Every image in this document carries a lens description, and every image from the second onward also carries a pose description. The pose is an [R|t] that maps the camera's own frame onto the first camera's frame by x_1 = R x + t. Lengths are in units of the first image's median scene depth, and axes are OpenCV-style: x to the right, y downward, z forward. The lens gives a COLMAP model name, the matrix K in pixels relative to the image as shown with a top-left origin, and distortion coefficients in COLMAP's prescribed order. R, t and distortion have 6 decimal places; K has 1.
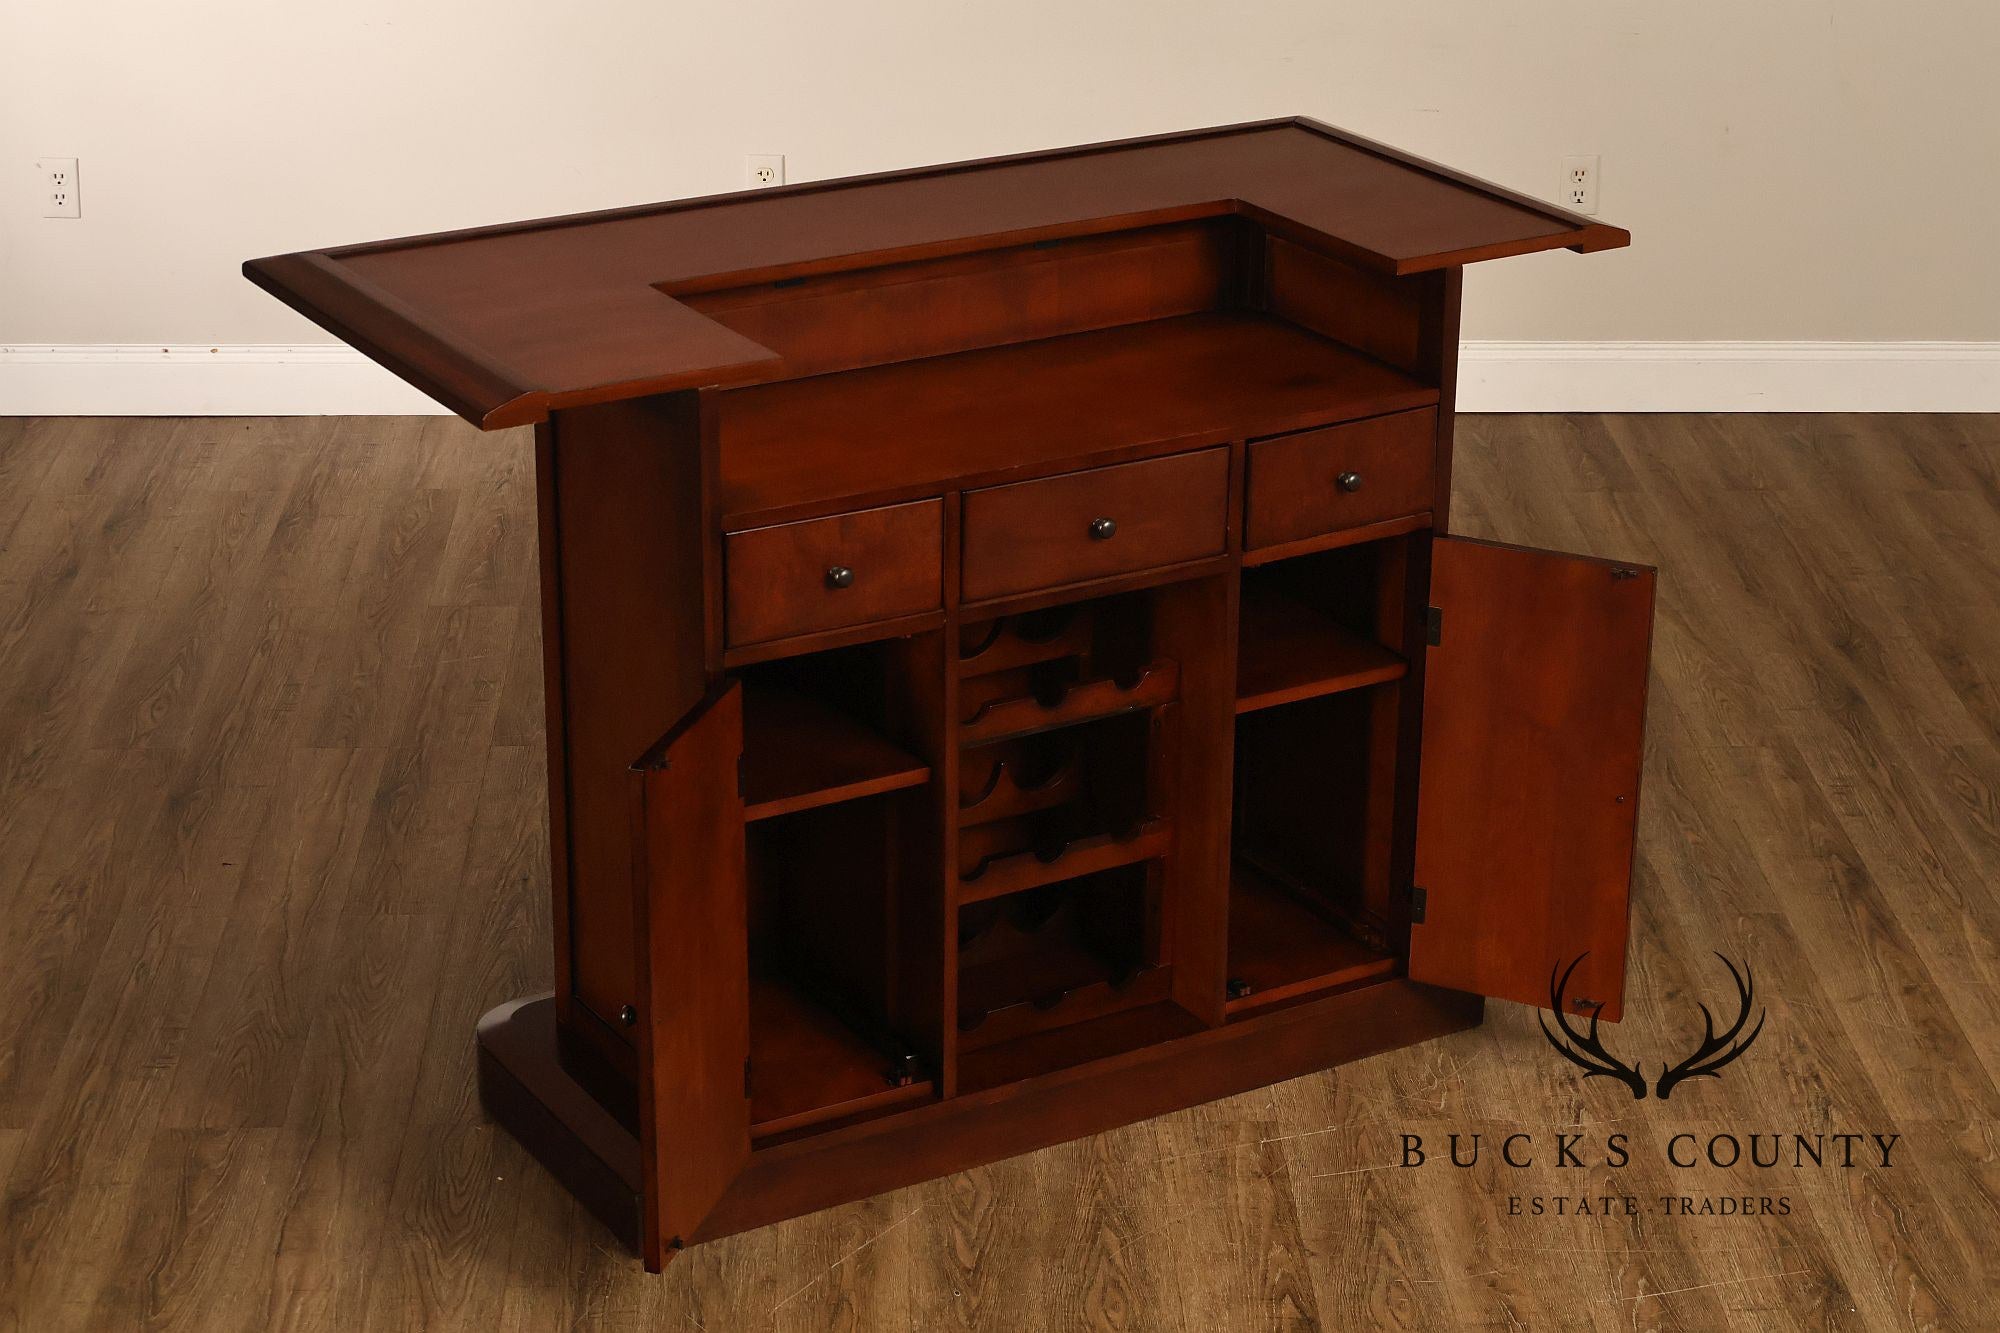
lens RADIAL K [[3974.7, 0, 980.3], [0, 3974.7, 662.5], [0, 0, 1]] dist [0.012060, 0.000000]
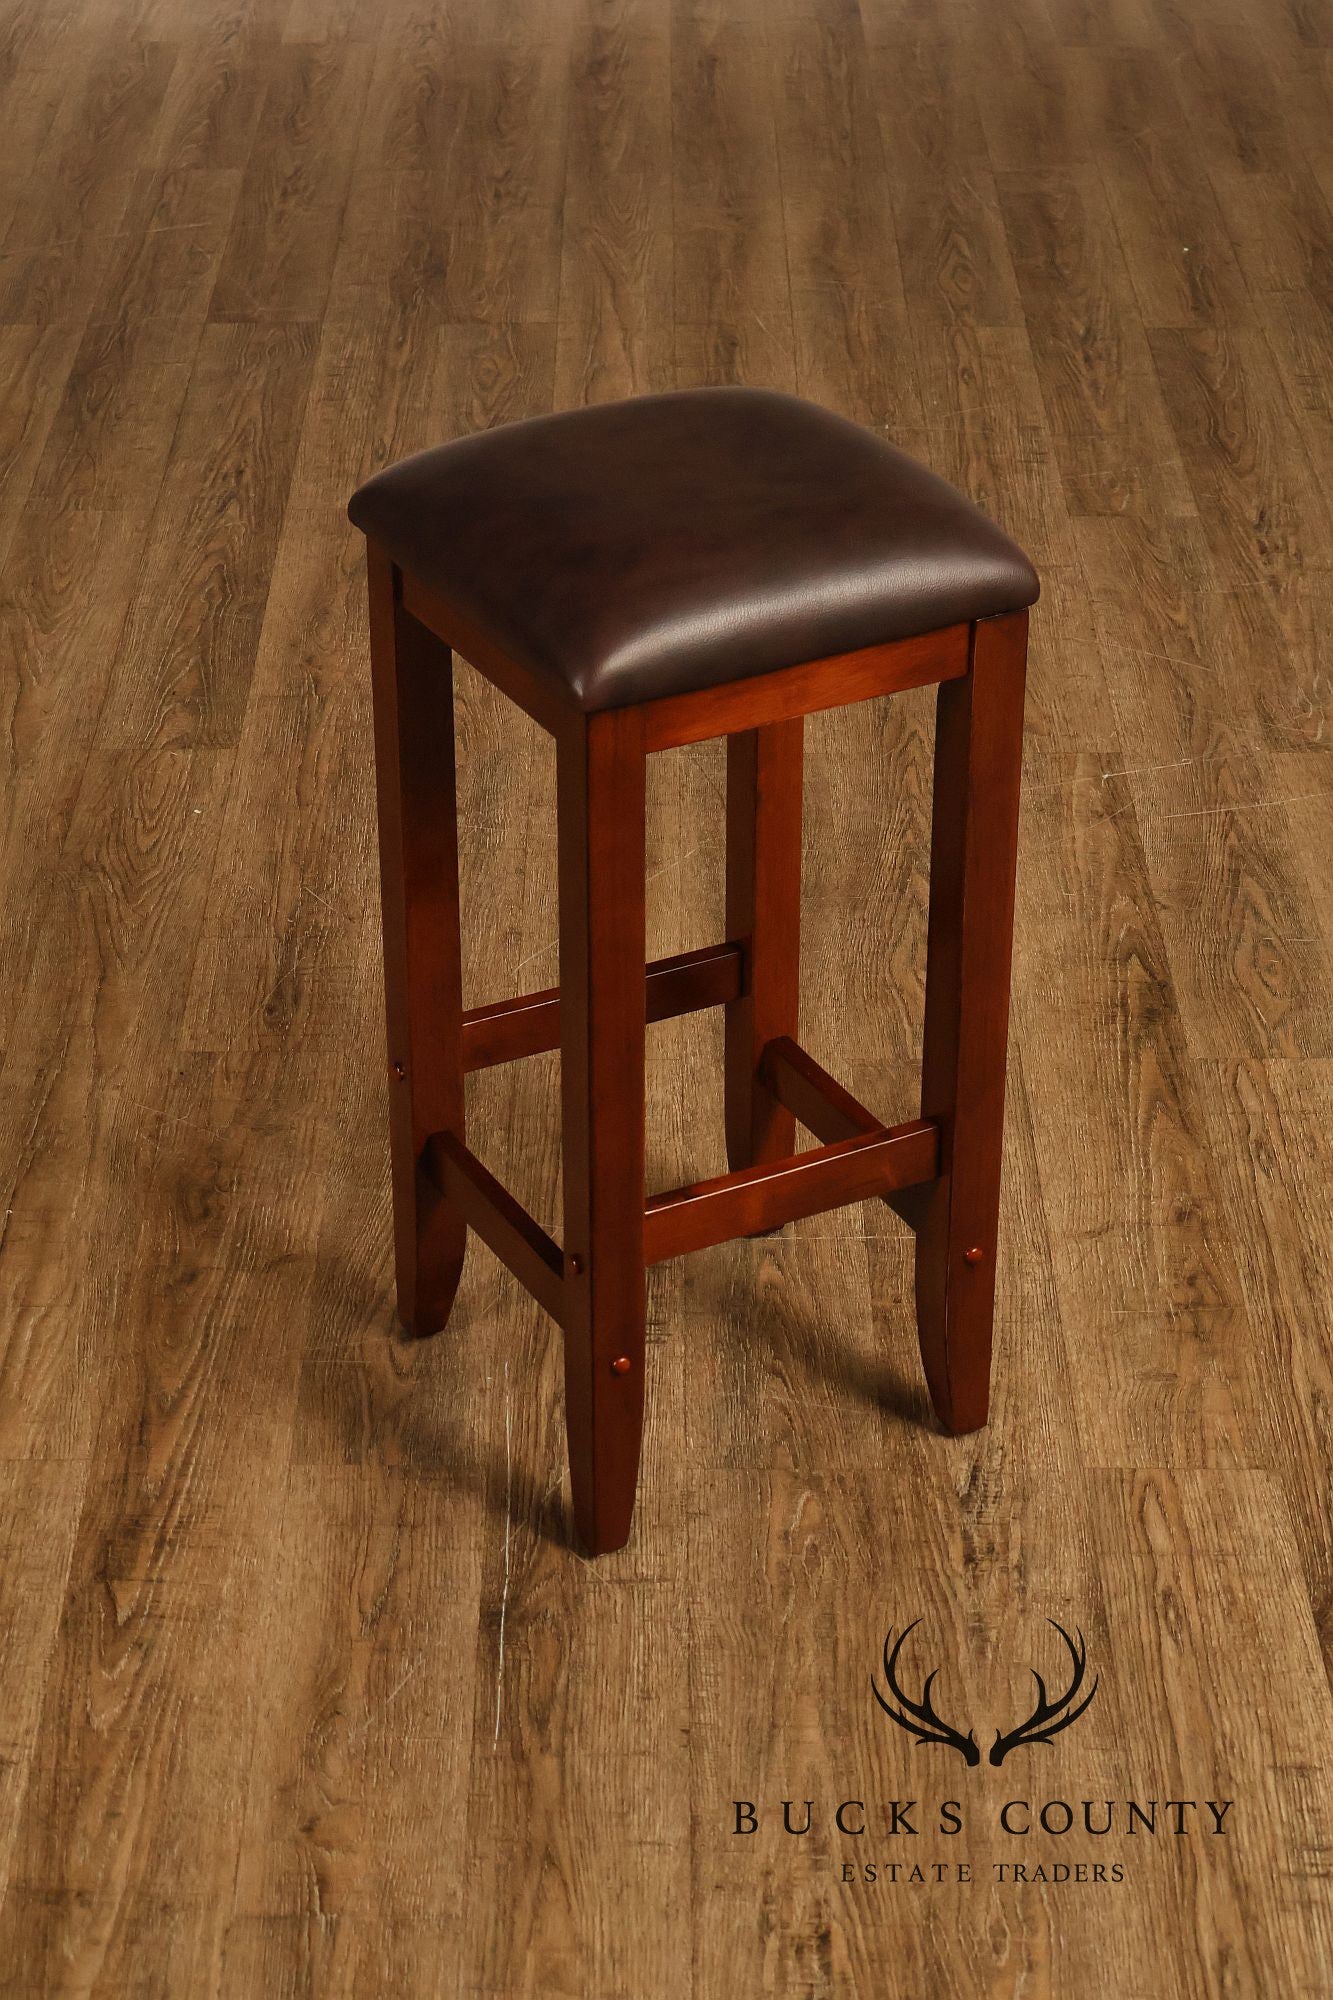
lens RADIAL K [[3974.7, 0, 683.0], [0, 3974.7, 1000.6], [0, 0, 1]] dist [0.012060, 0.000000]
pose [[0.999669, 0.008432, -0.024311, 0.002724], [-0.004356, 0.986606, 0.163063, 0.029720], [0.025361, -0.162903, 0.986316, 0.156226]]
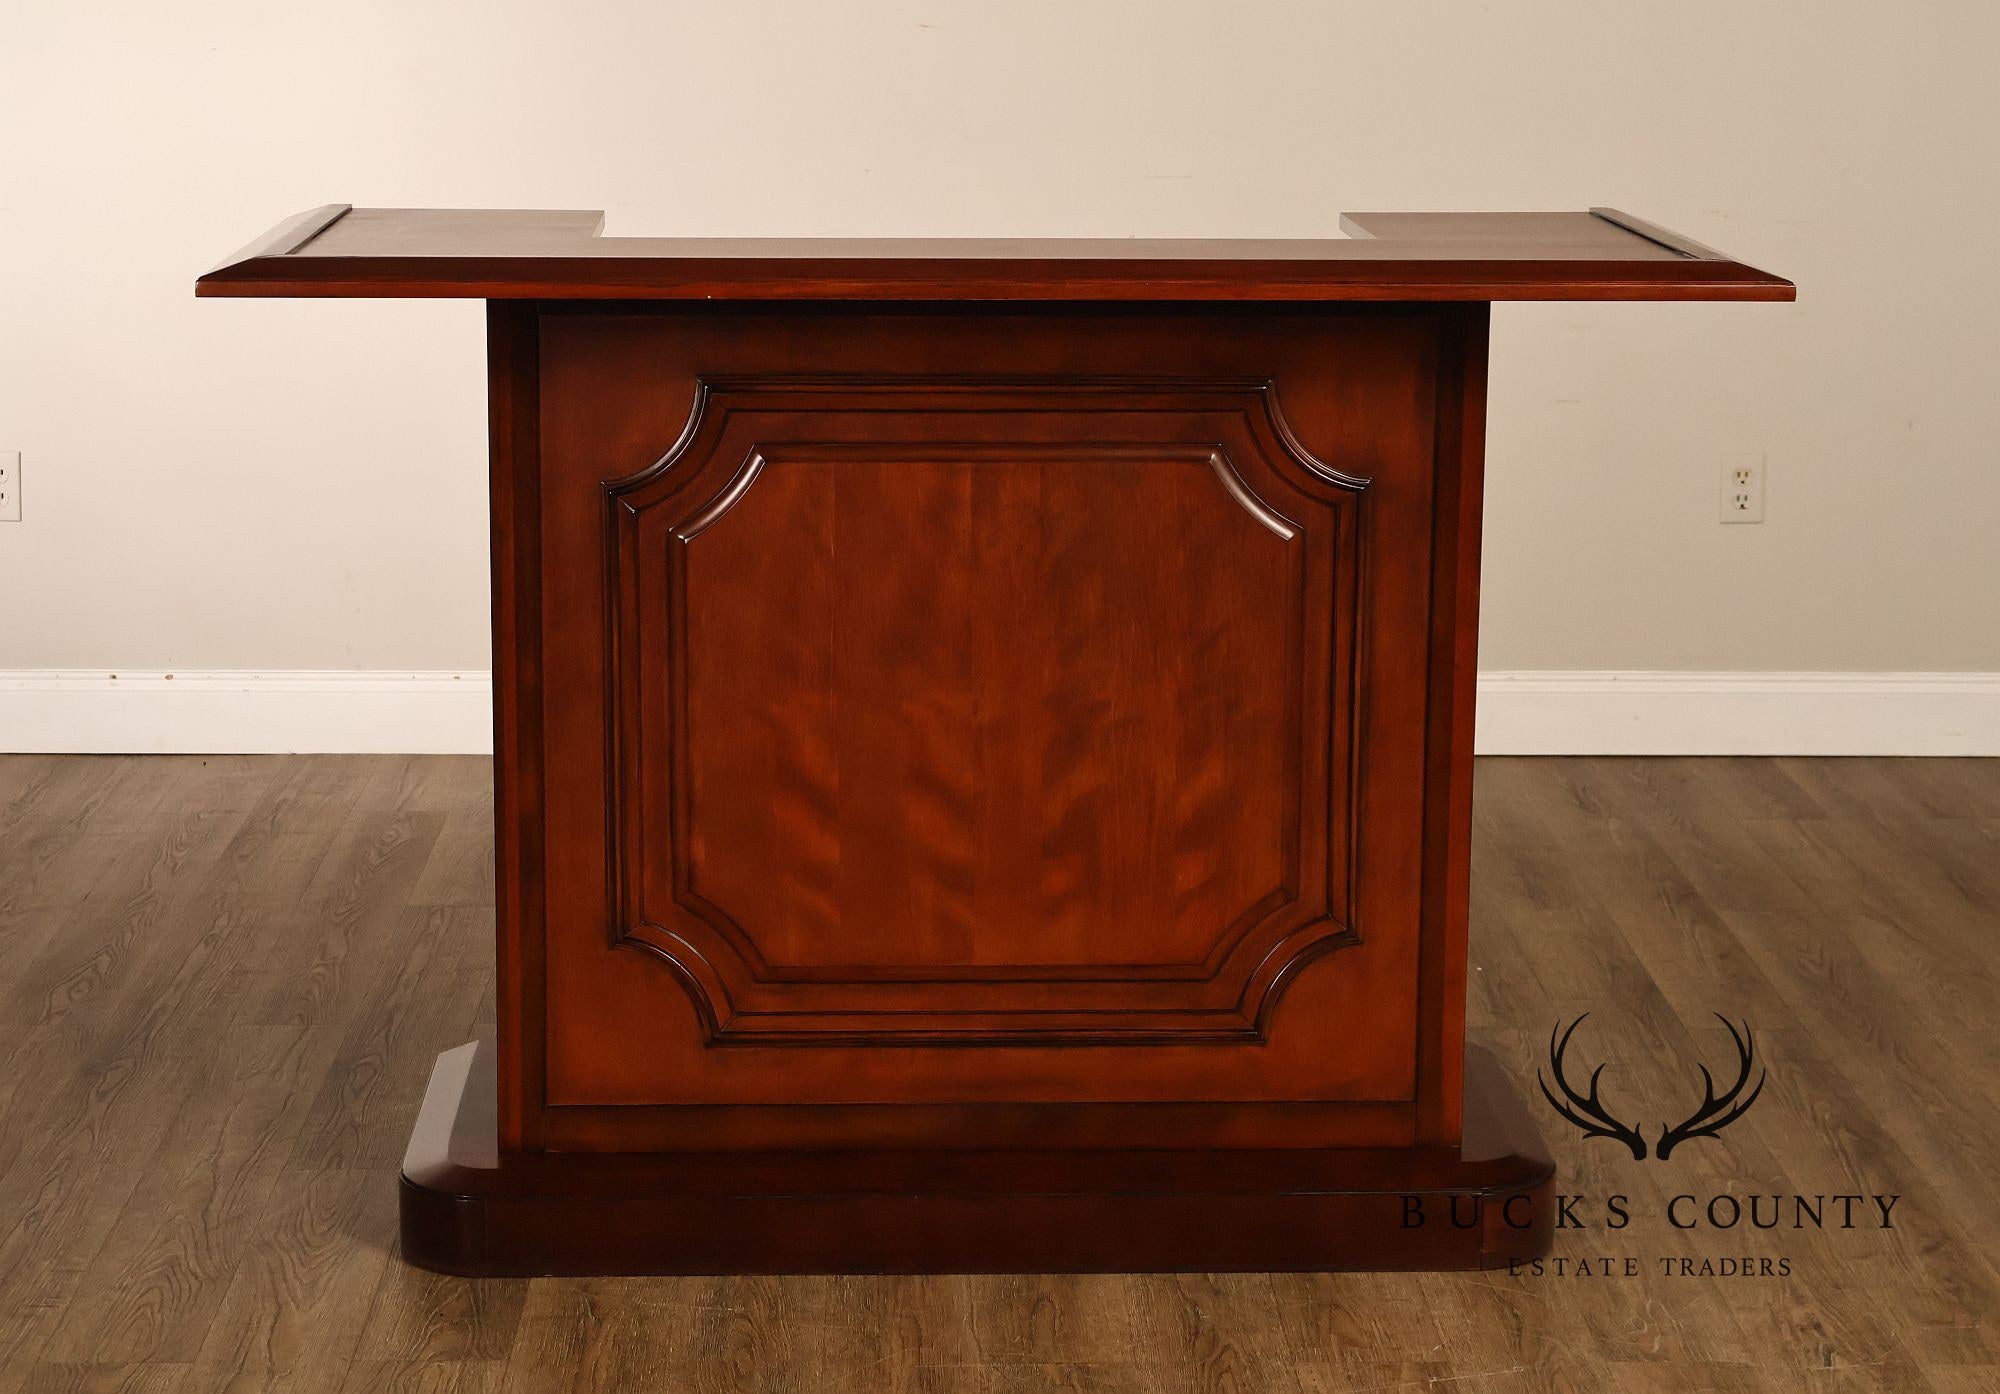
lens RADIAL K [[4224.2, 0, 982.9], [0, 4224.2, 696.2], [0, 0, 1]] dist [0.022269, 0.000000]
pose [[0.999954, 0.000068, -0.009566, -0.009889], [-0.001739, 0.984595, -0.174839, 0.129054], [0.009407, 0.174848, 0.984550, 0.142913]]
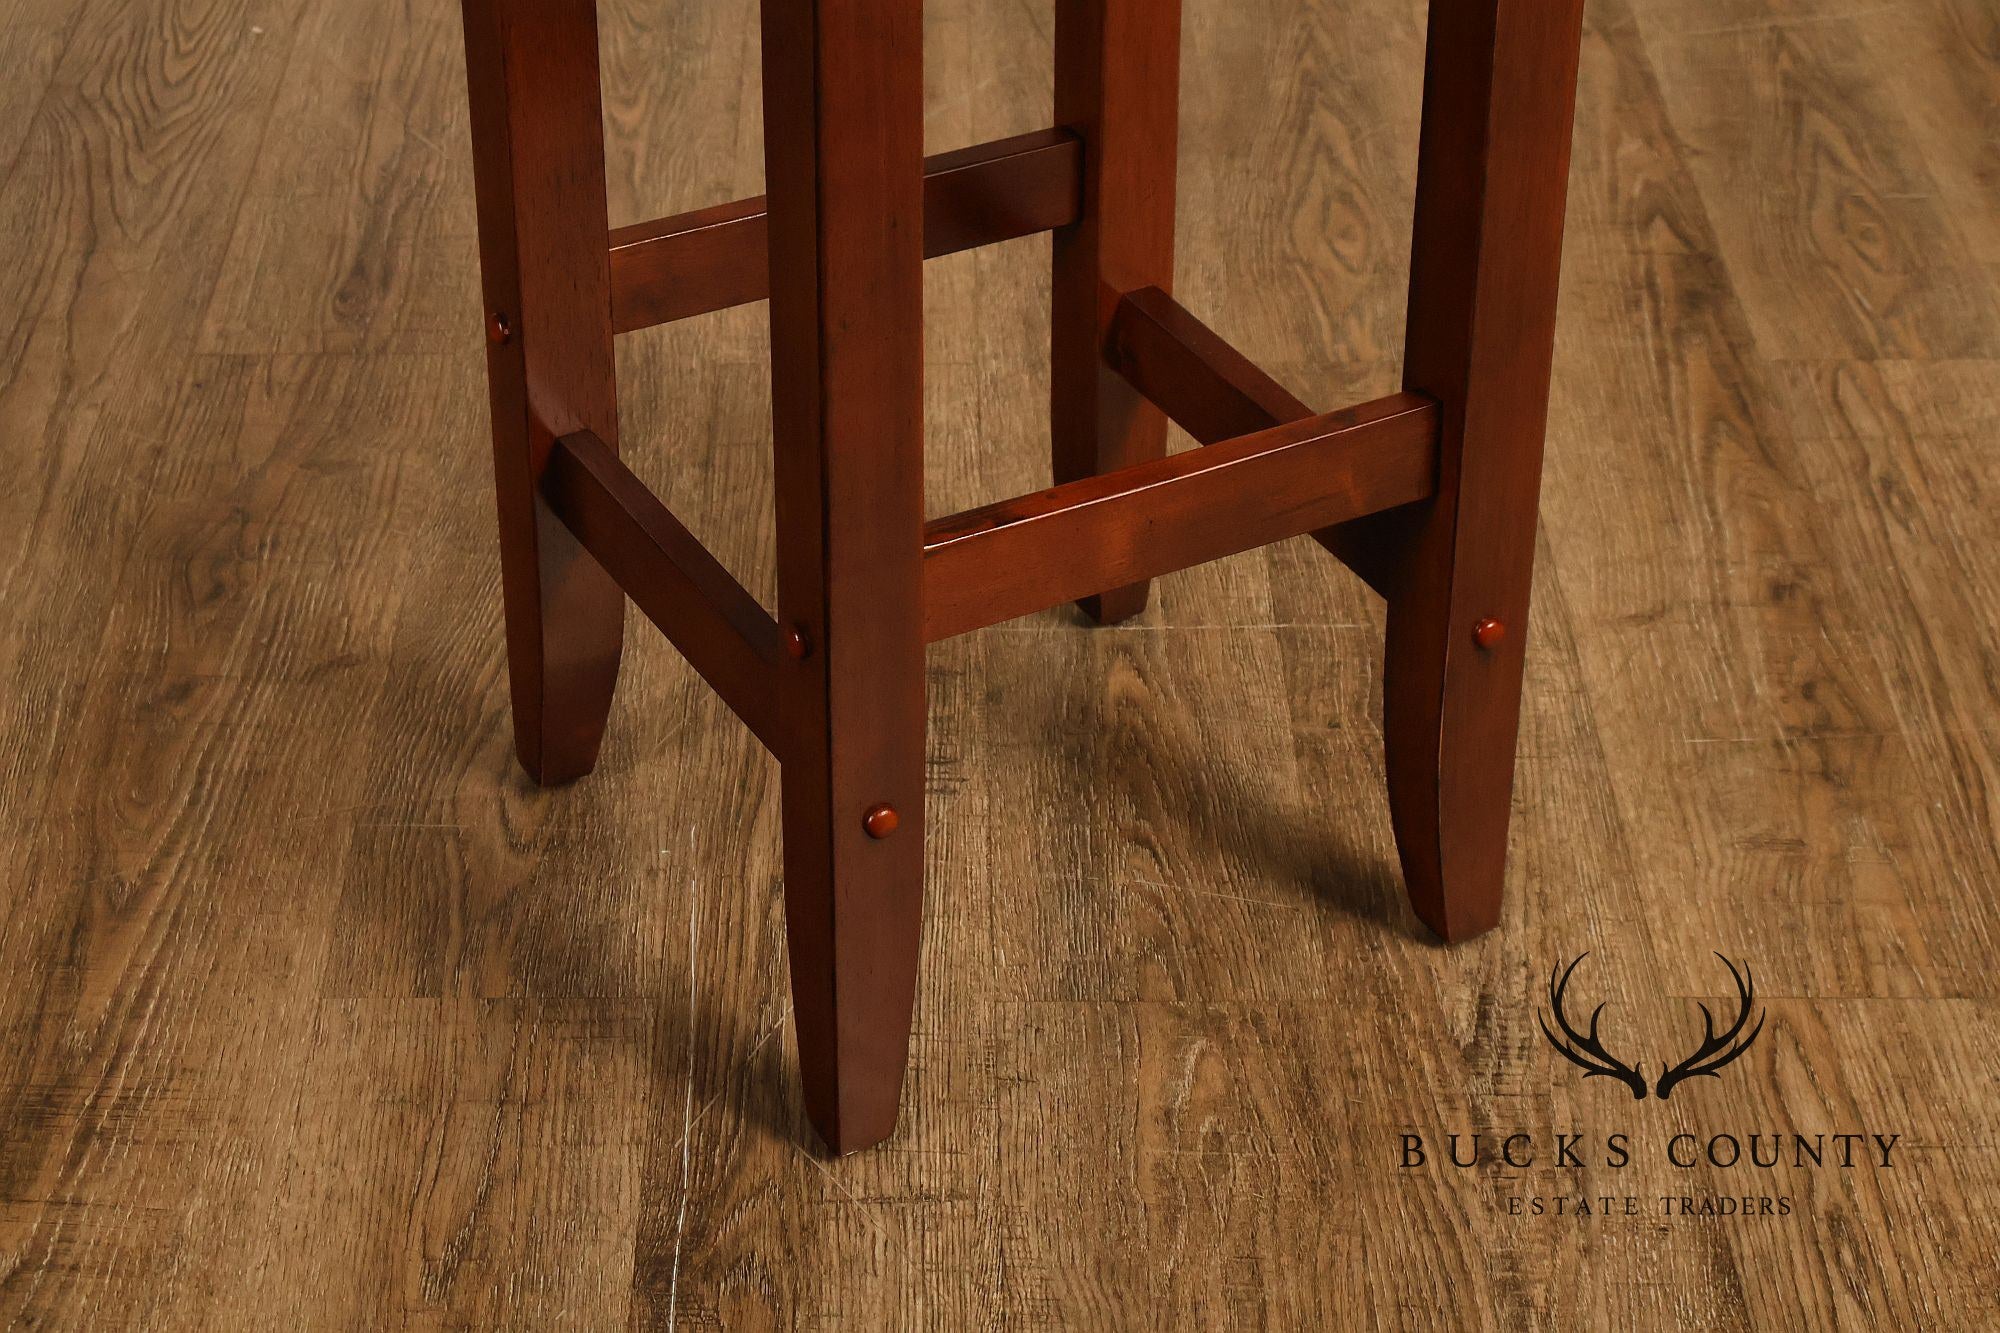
lens RADIAL K [[3974.7, 0, 989.4], [0, 3974.7, 664.0], [0, 0, 1]] dist [0.012060, 0.000000]
pose [[0.999873, 0.005495, -0.014984, -0.006183], [-0.002347, 0.979270, 0.202545, 0.097289], [0.015786, -0.202484, 0.979158, 0.400218]]
